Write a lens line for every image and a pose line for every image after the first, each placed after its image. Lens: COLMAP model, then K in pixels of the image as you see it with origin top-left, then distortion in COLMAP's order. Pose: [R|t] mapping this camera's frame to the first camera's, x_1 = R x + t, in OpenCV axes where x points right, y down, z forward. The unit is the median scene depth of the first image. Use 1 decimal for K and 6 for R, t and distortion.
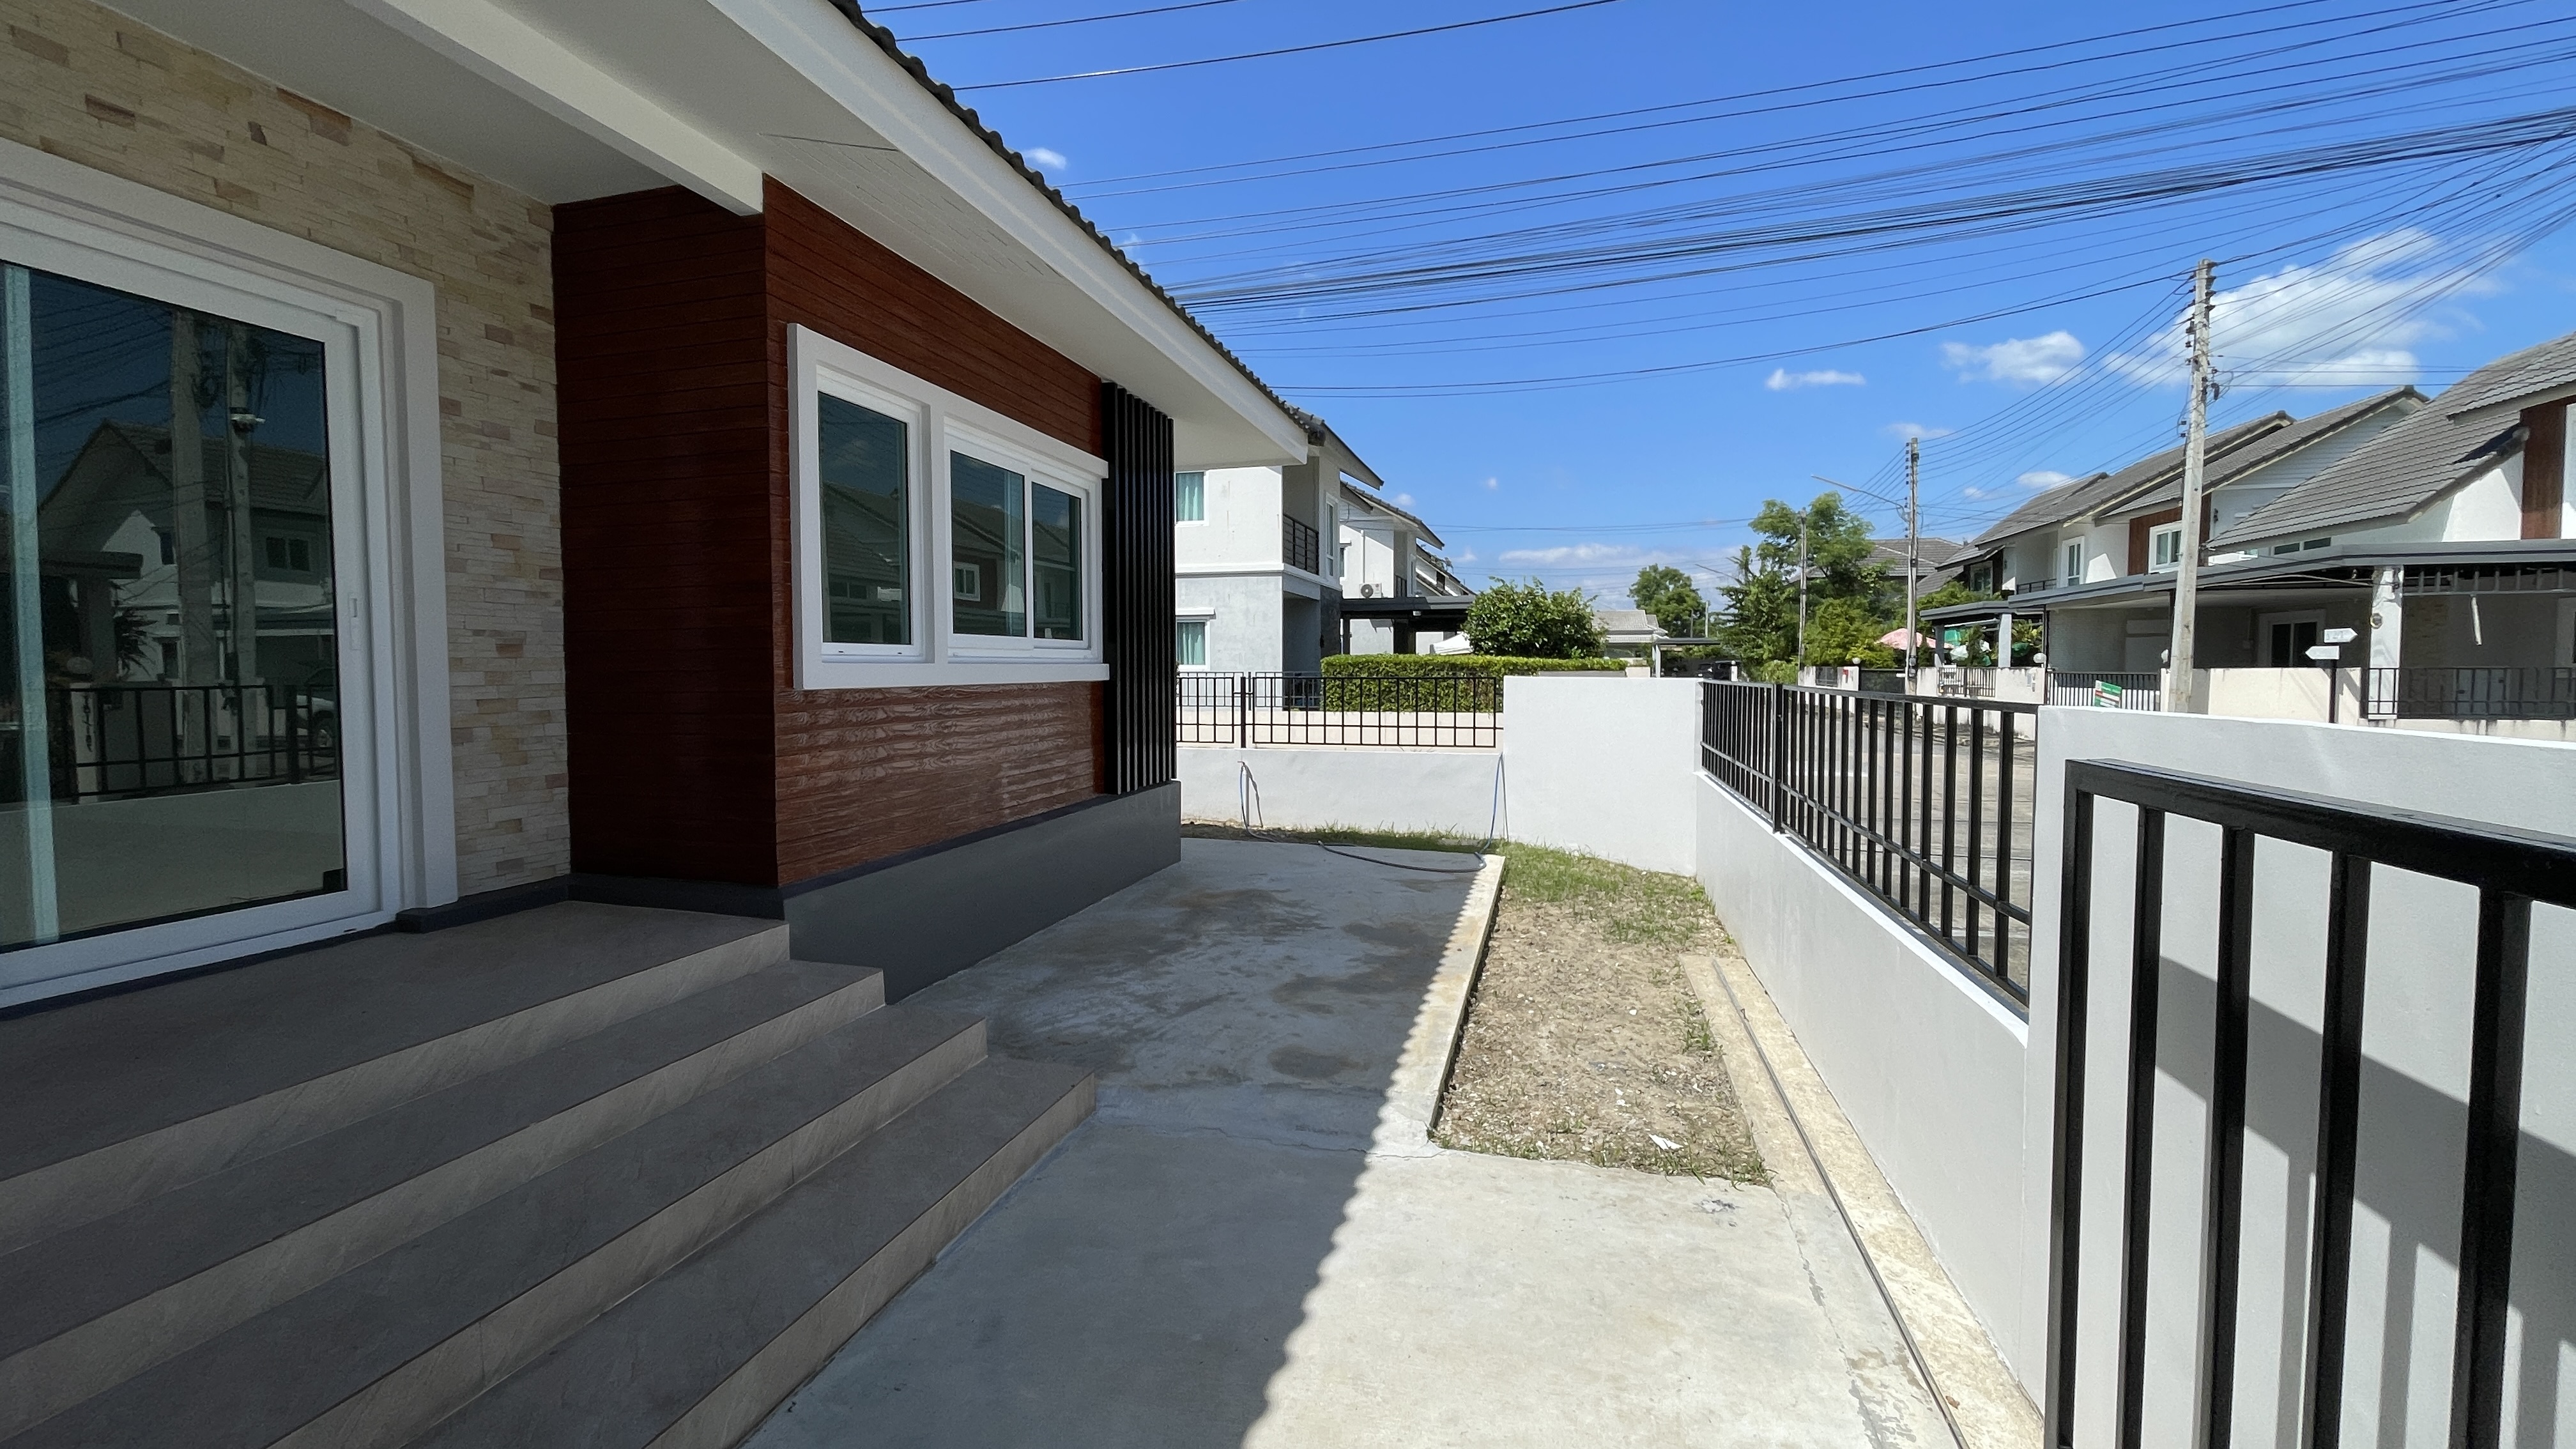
lens RADIAL K [[998.4, 0, 1282.8], [0, 998.4, 705.9], [0, 0, 1]] dist [-0.001518, -0.000196]
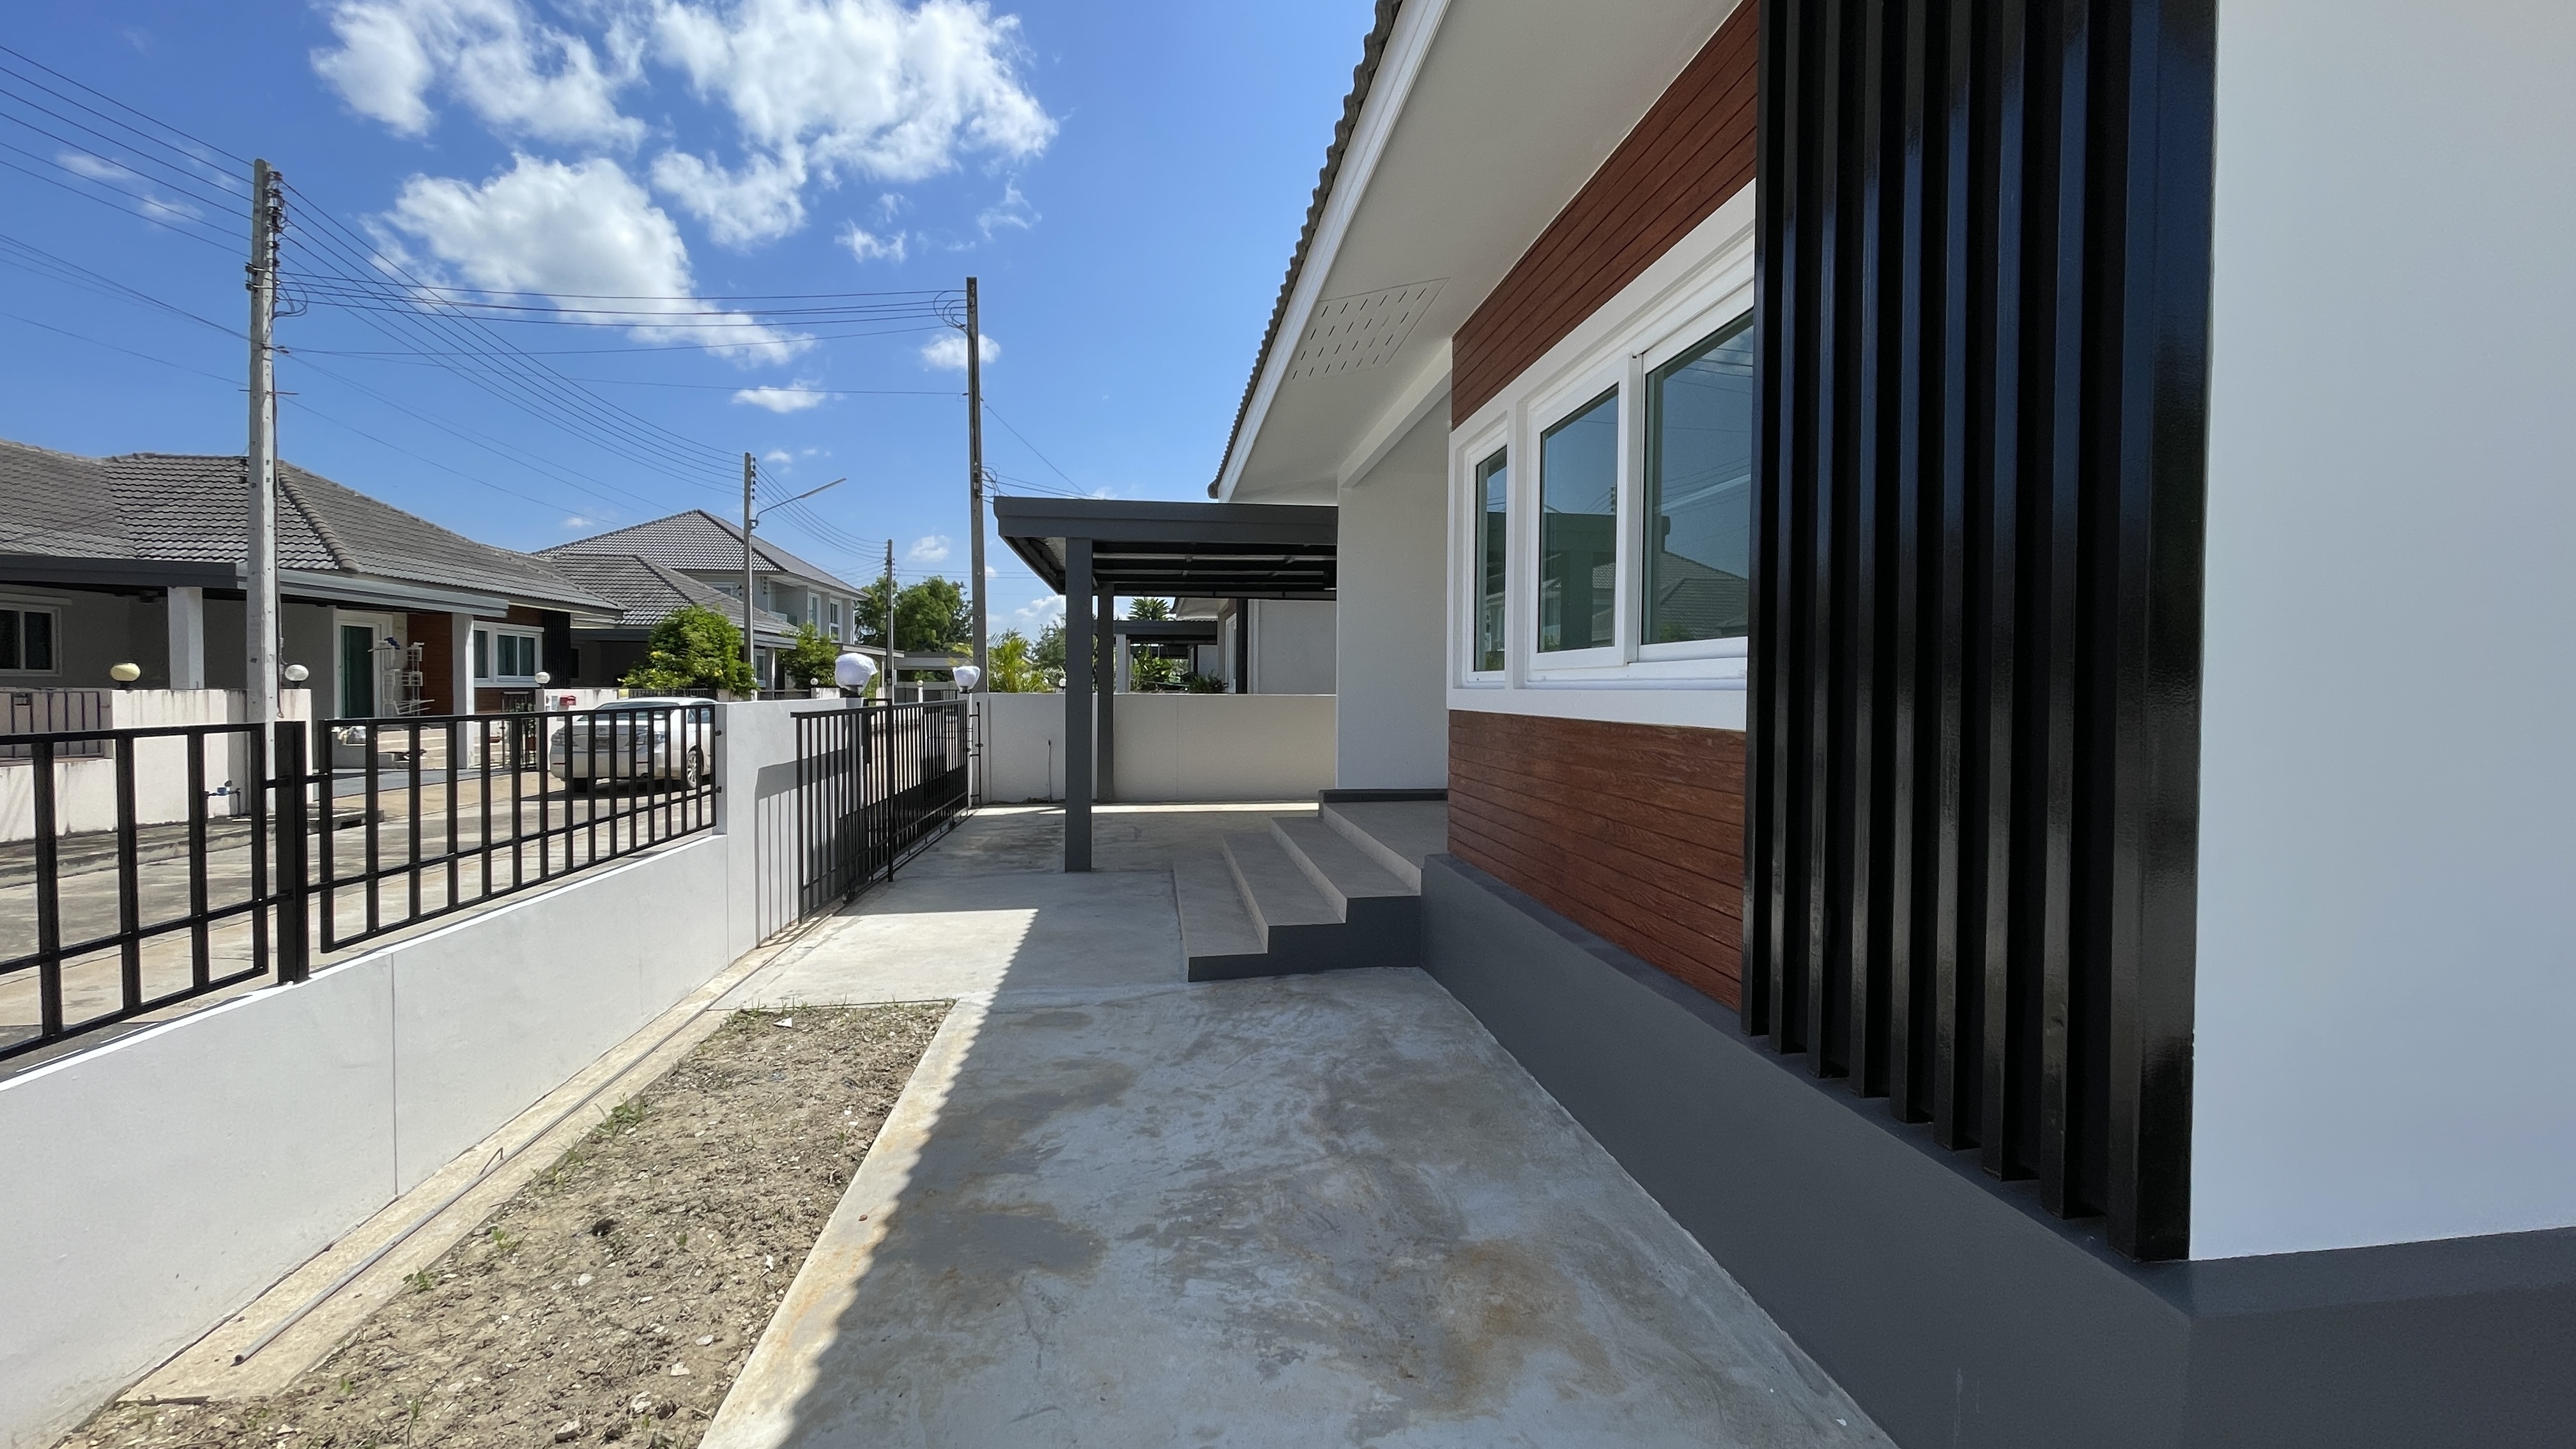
lens RADIAL K [[1048.4, 0, 1286.2], [0, 1048.4, 708.2], [0, 0, 1]] dist [0.000476, -0.000159]
pose [[-0.920274, 0.006649, -0.391219, 0.217045], [-0.018893, 0.997934, 0.061402, -0.081090], [0.390819, 0.063898, -0.918247, 1.856461]]
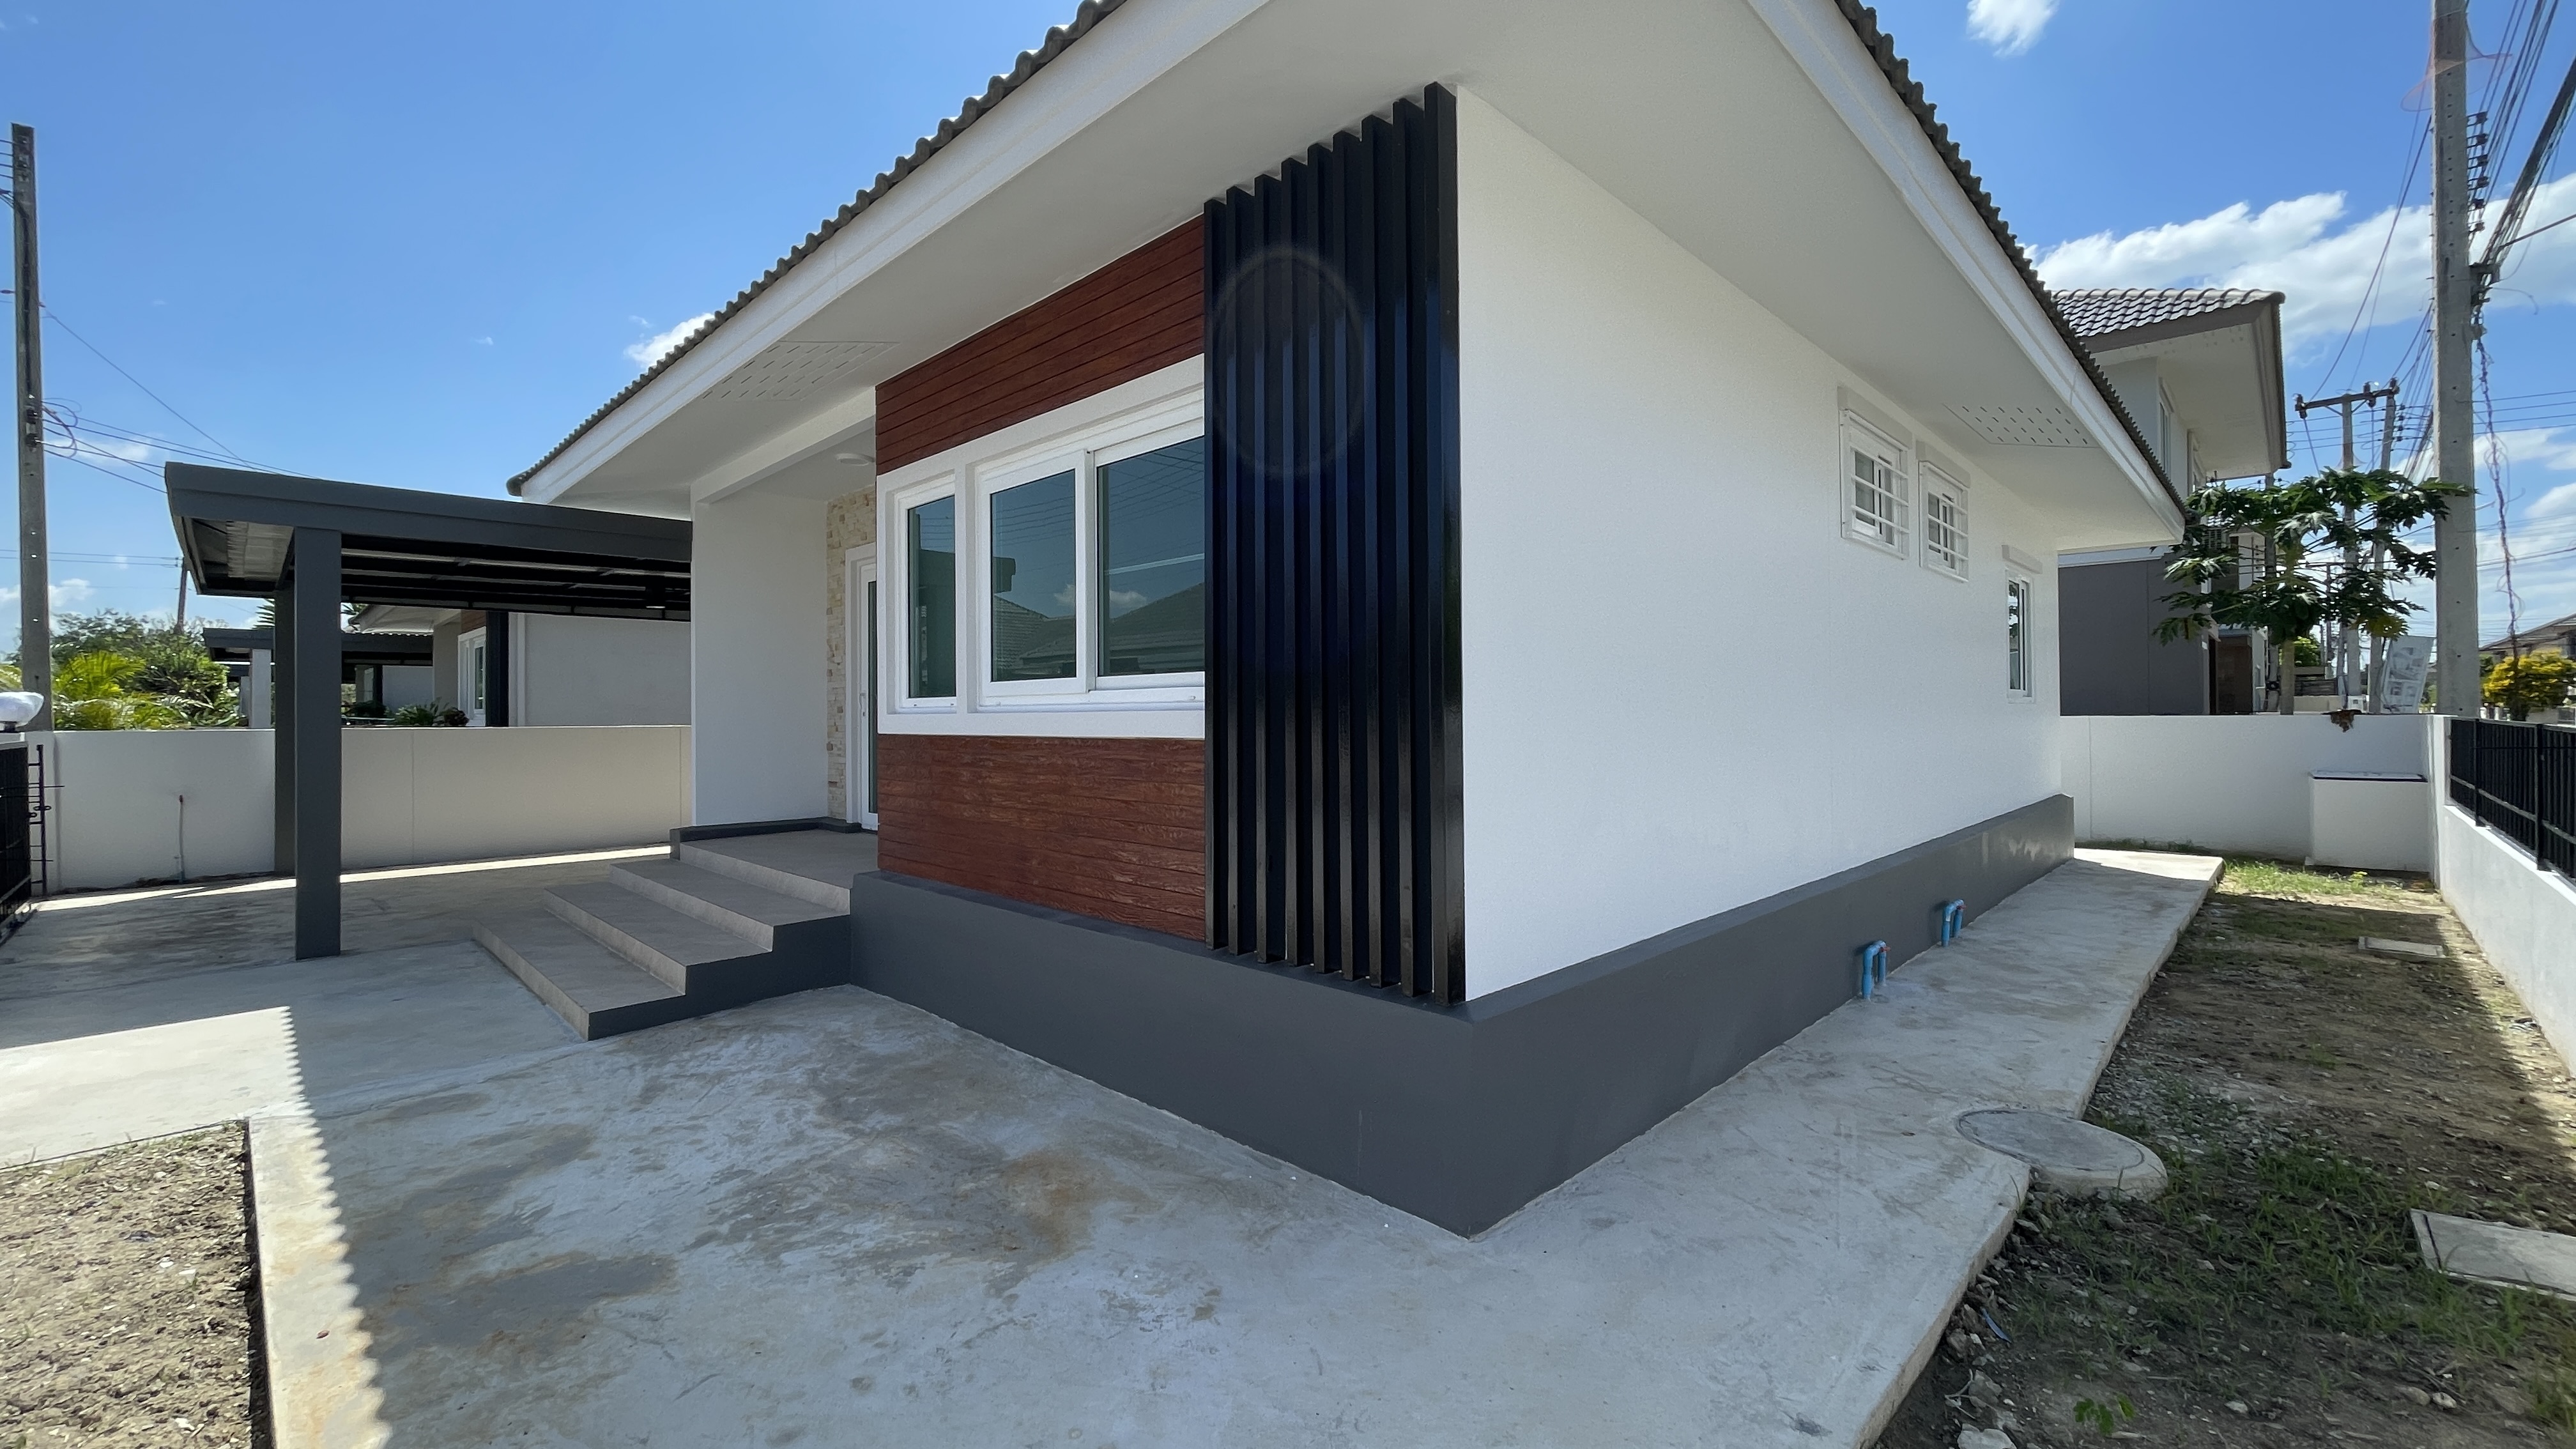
lens RADIAL K [[1059.5, 0, 1285.3], [0, 1059.5, 694.6], [0, 0, 1]] dist [-0.000063, 0.005844]
pose [[-0.492443, -0.010850, -0.870277, 0.455353], [-0.029906, 0.999543, 0.004460, -0.078017], [0.869831, 0.028223, -0.492542, 1.892640]]
